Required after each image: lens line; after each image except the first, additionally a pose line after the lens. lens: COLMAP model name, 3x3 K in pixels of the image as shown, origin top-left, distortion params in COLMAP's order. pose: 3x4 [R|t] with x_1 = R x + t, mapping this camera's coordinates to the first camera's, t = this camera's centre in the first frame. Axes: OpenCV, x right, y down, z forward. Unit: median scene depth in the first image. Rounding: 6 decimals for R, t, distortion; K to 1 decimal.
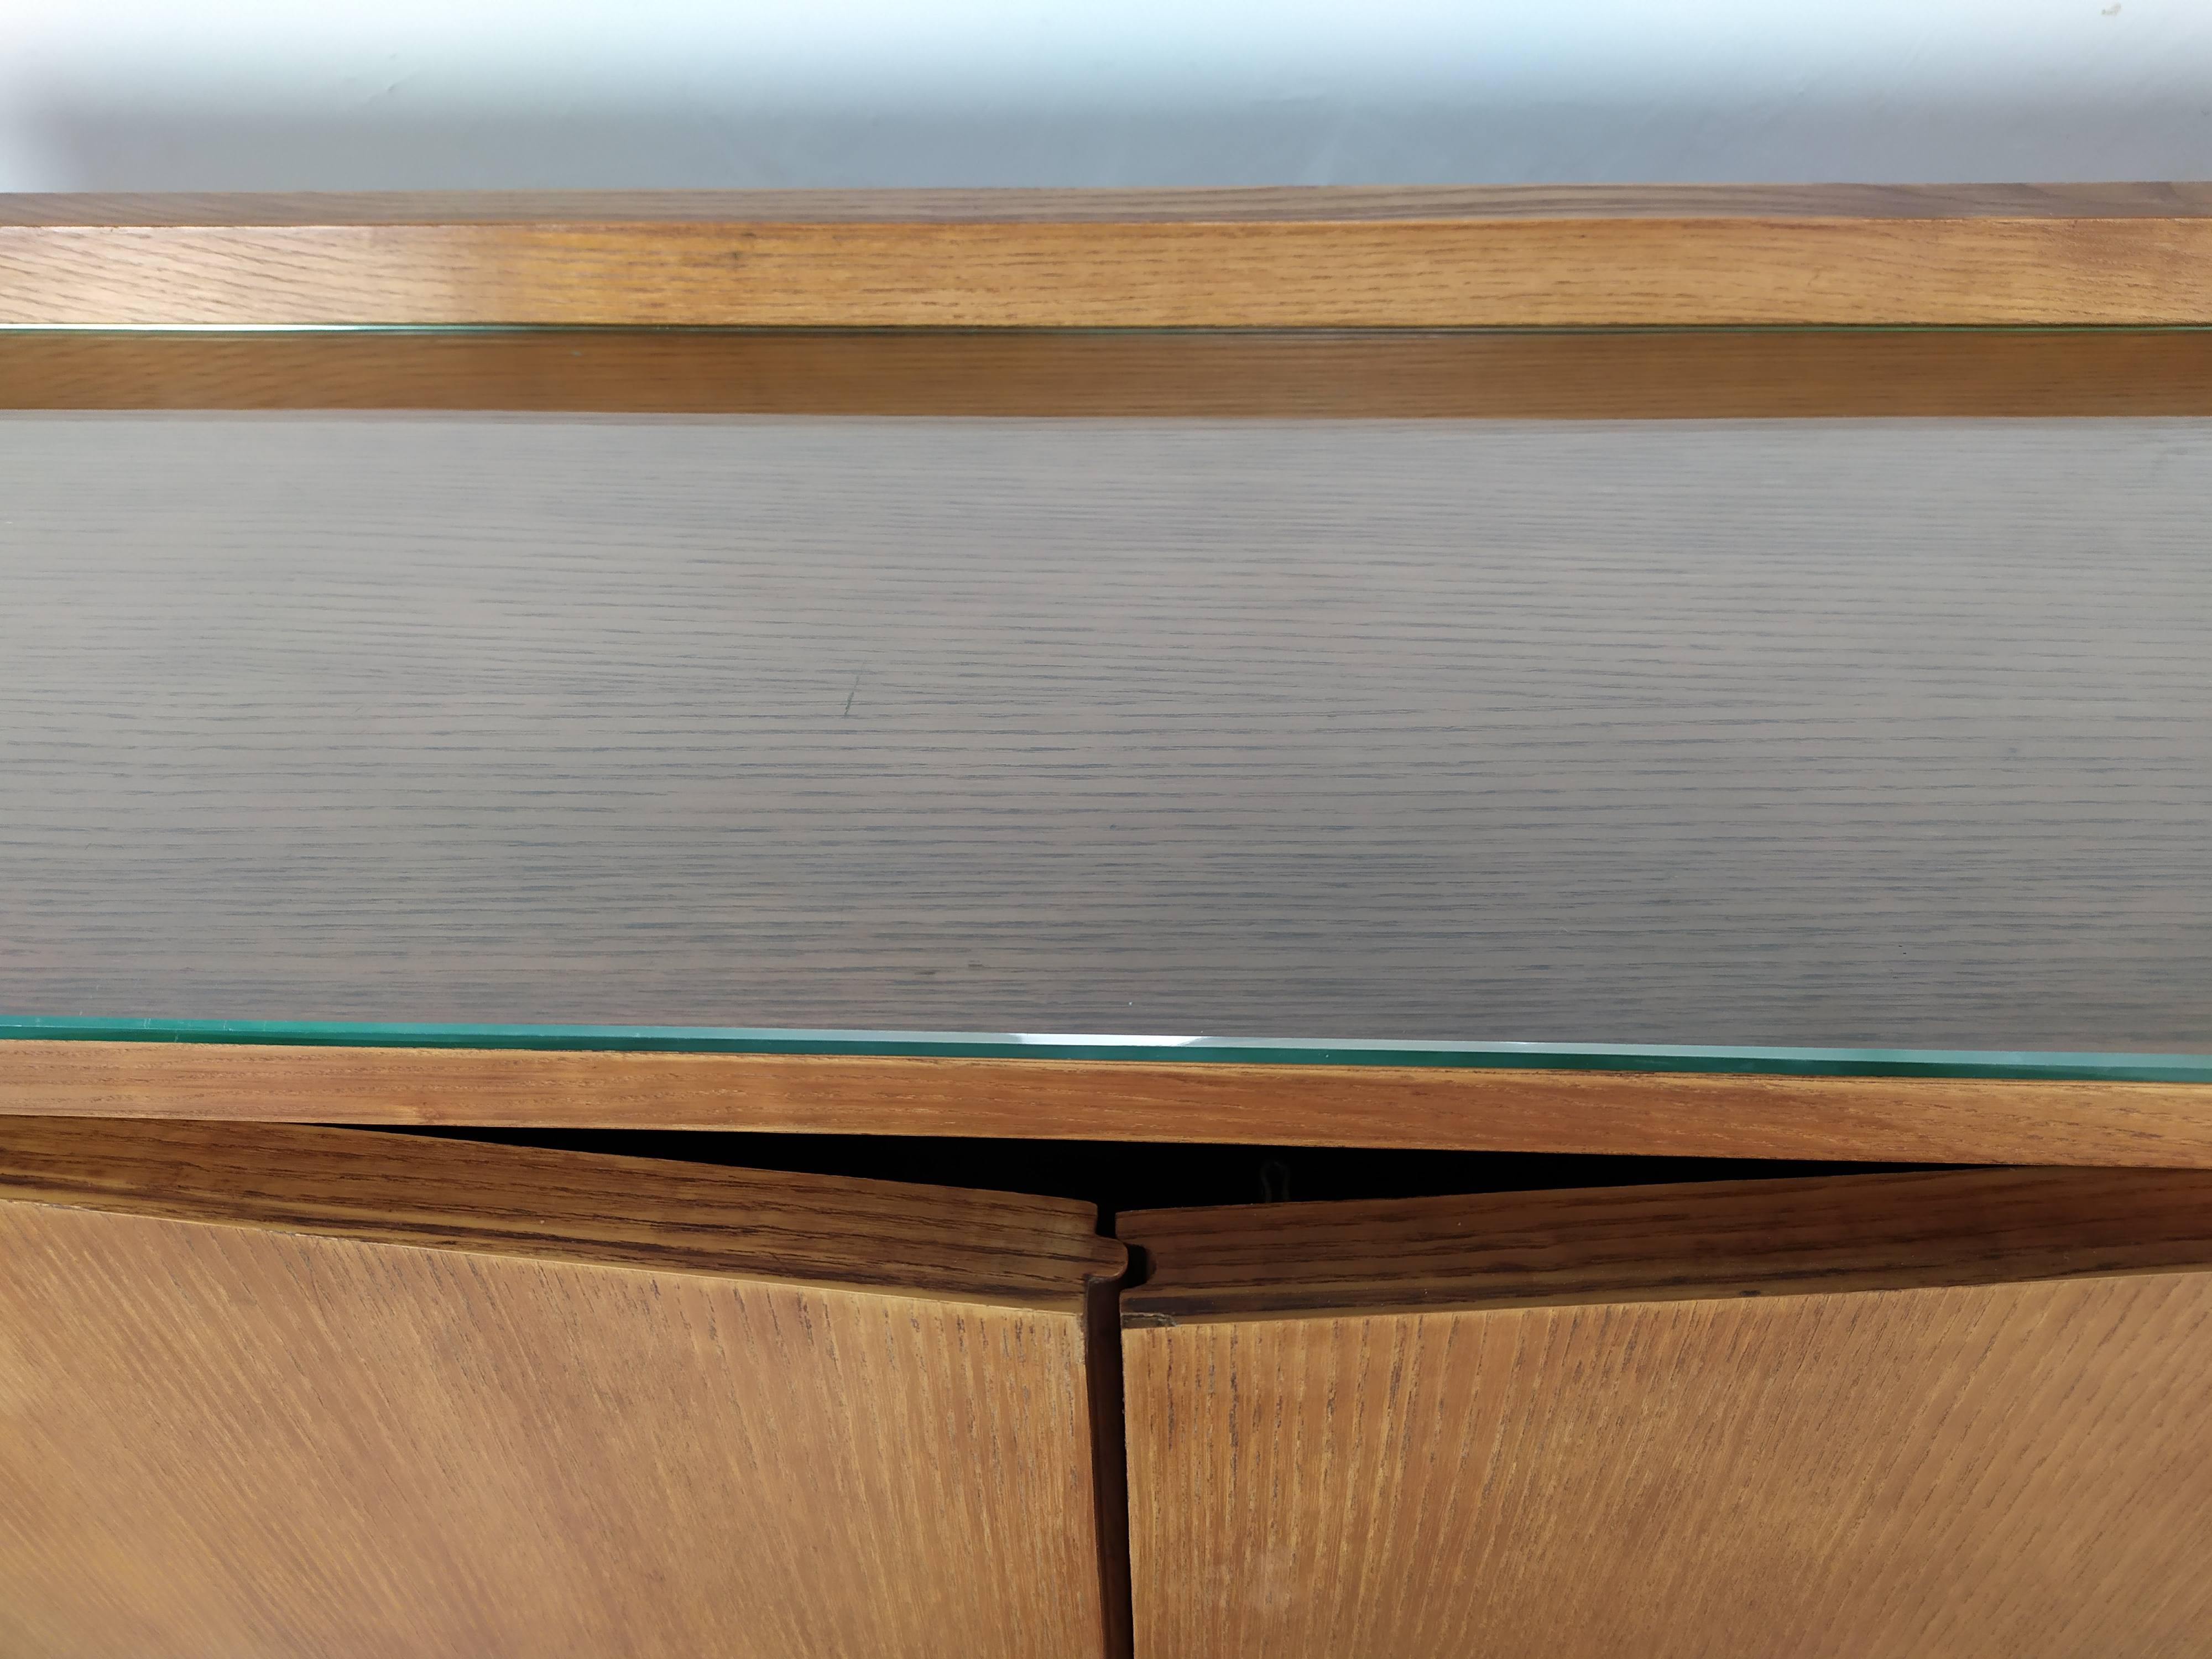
lens RADIAL K [[1667.0, 0, 1106.0], [0, 1667.0, 829.5], [0, 0, 1]] dist [0.050605, -0.070432]
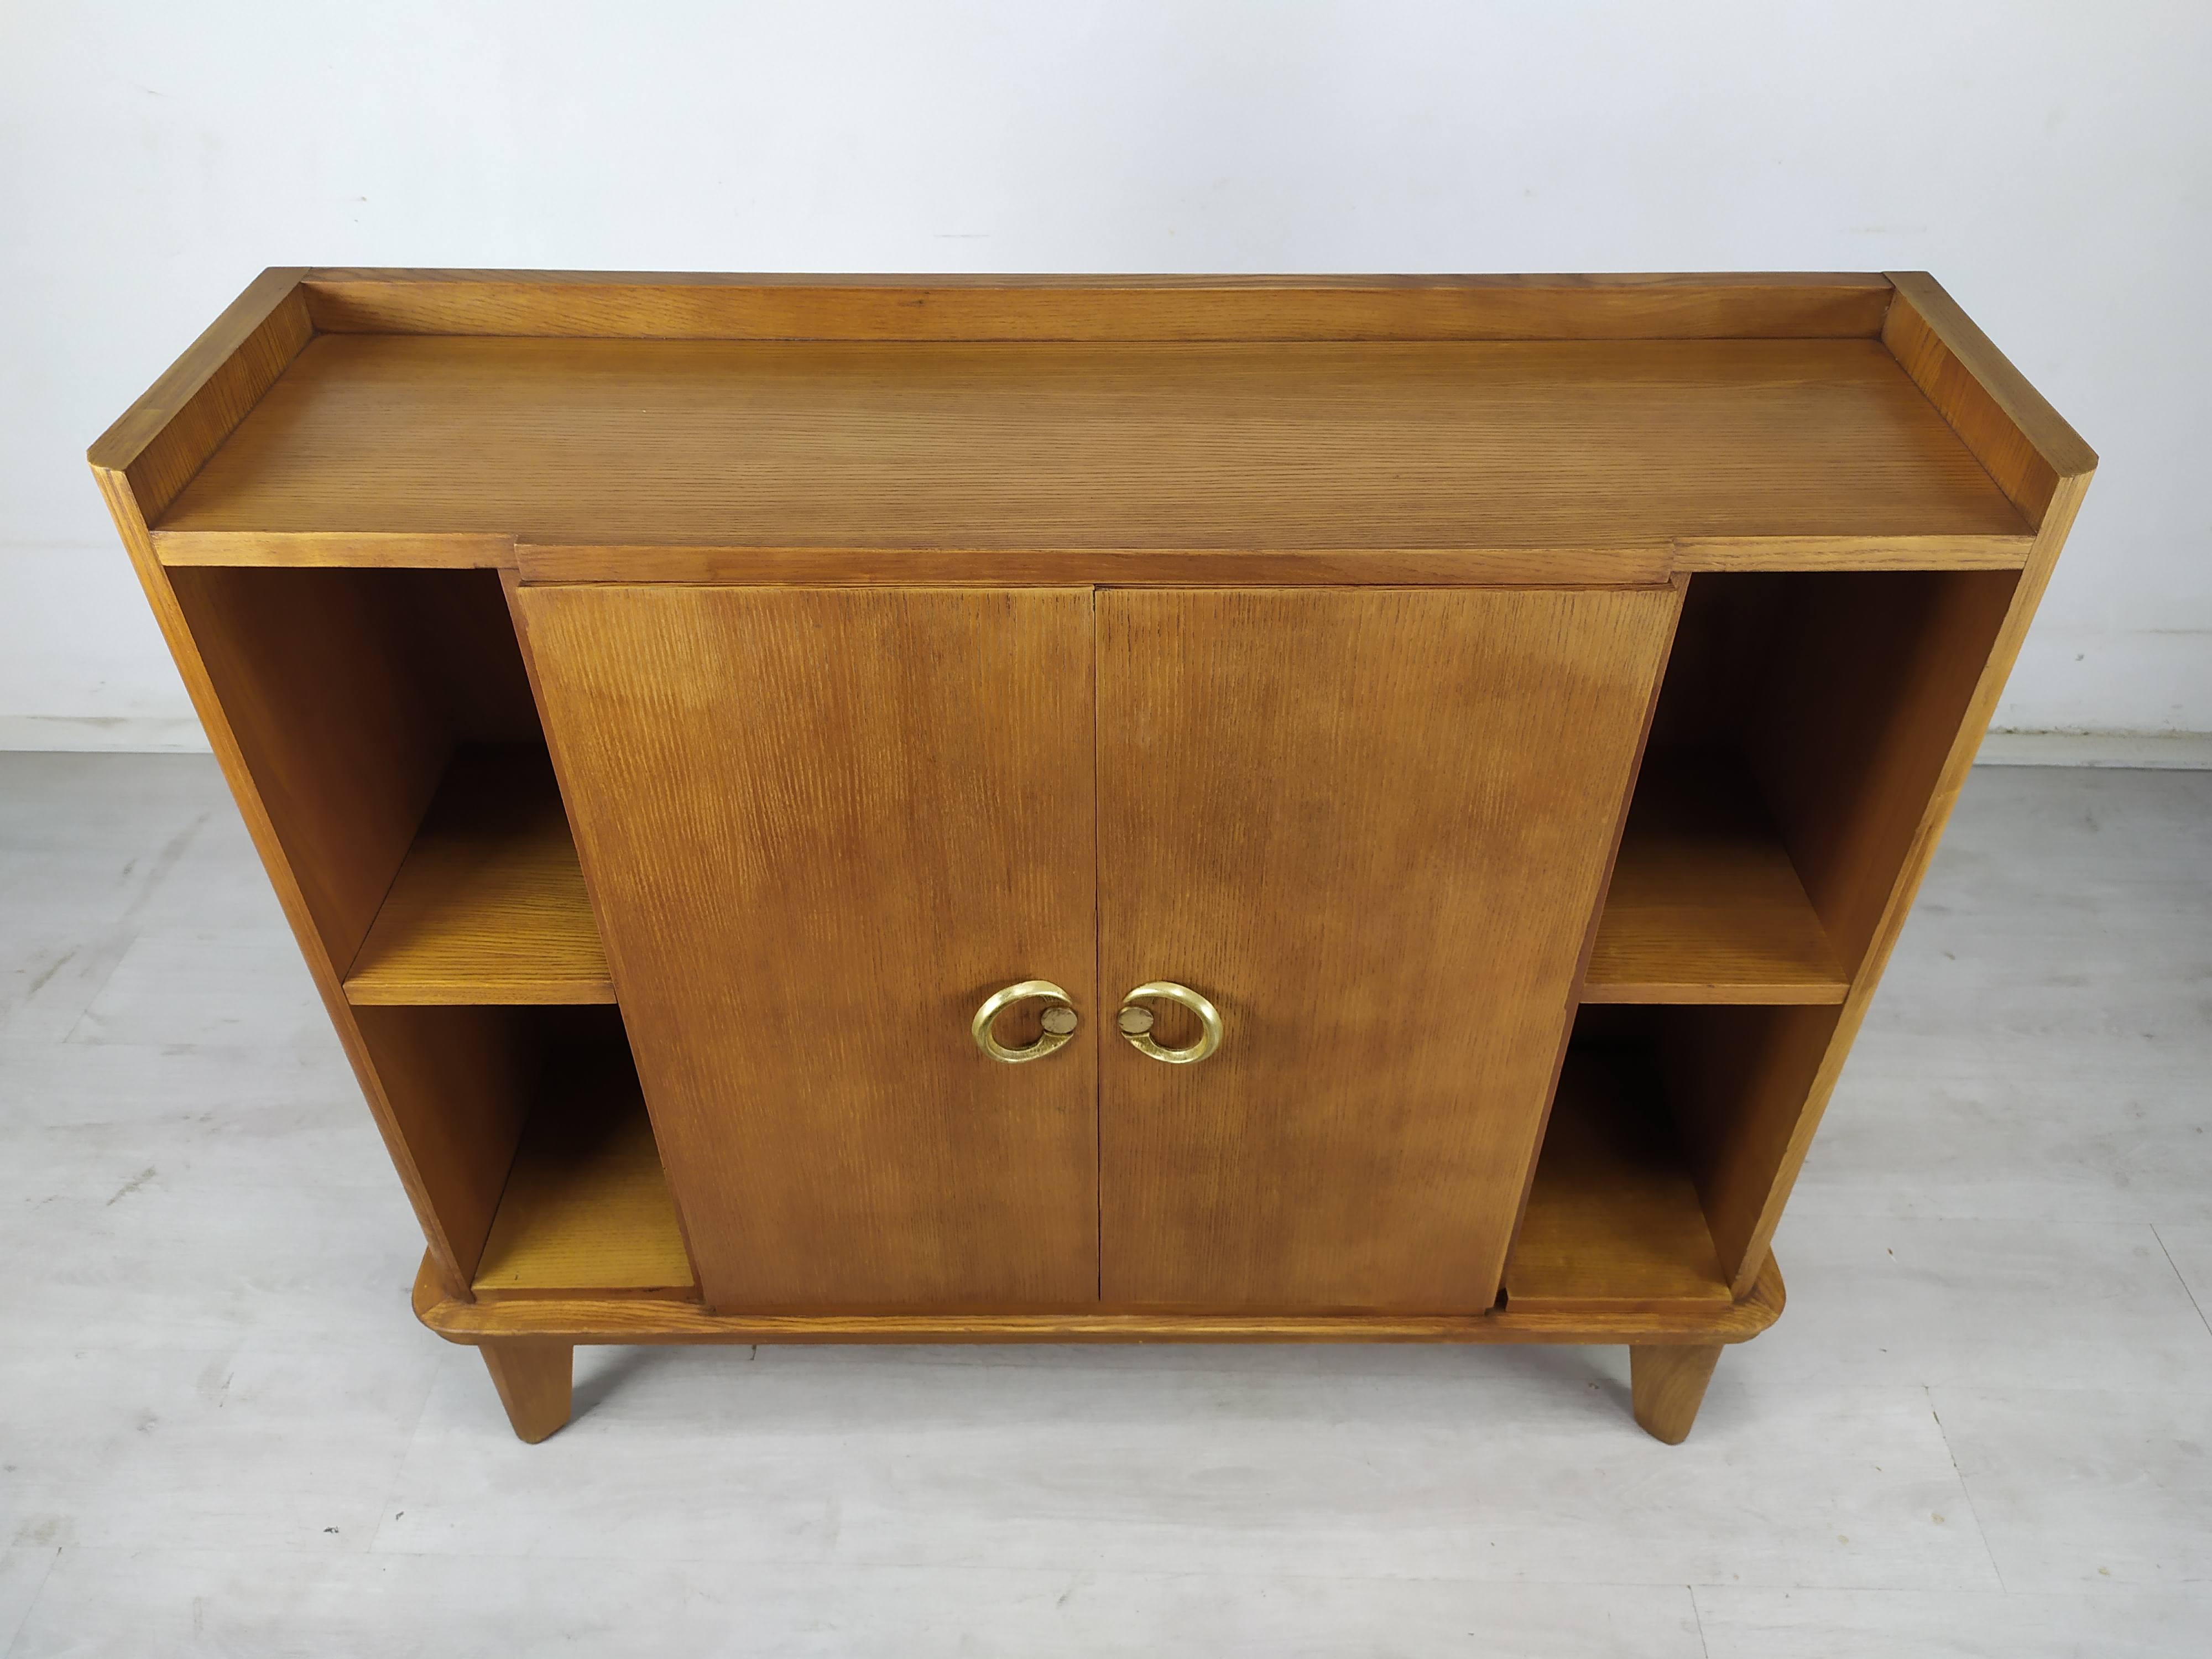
lens RADIAL K [[1682.1, 0, 1113.0], [0, 1682.1, 822.2], [0, 0, 1]] dist [0.043893, -0.058836]
pose [[0.998763, -0.009907, 0.048720, -0.084126], [0.011077, 0.999655, -0.023799, 0.502021], [-0.048468, 0.024309, 0.998529, -1.526893]]
